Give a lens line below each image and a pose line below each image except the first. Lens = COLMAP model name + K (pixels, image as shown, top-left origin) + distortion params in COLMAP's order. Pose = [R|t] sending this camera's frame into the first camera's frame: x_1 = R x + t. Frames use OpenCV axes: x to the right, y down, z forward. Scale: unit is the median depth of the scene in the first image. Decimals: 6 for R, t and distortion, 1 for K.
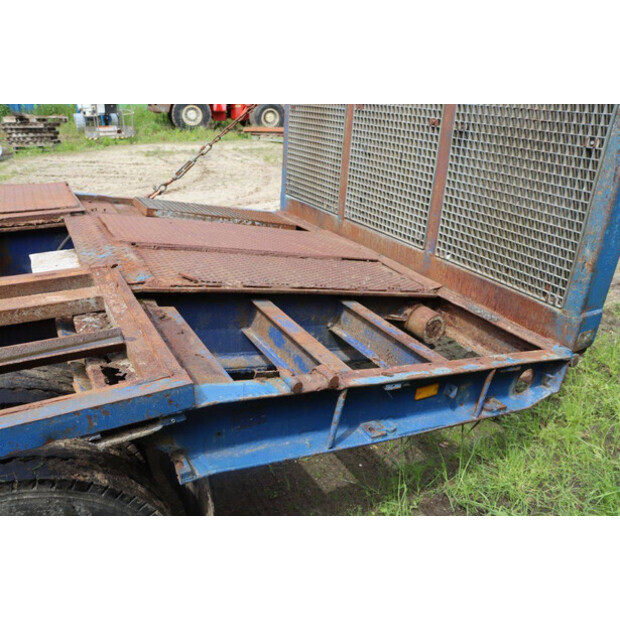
lens RADIAL K [[504.6, 0, 306.7], [0, 504.6, 312.0], [0, 0, 1]] dist [-0.141297, 0.087539]
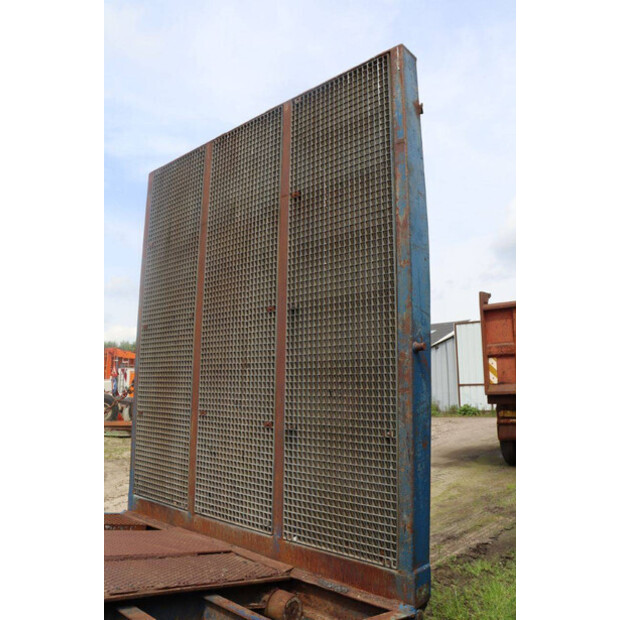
lens RADIAL K [[504.6, 0, 307.6], [0, 504.6, 308.4], [0, 0, 1]] dist [-0.141297, 0.087539]
pose [[0.943854, 0.010503, 0.330197, -0.062907], [0.167212, 0.846825, -0.504903, 0.013700], [-0.284922, 0.531767, 0.797523, -0.174726]]
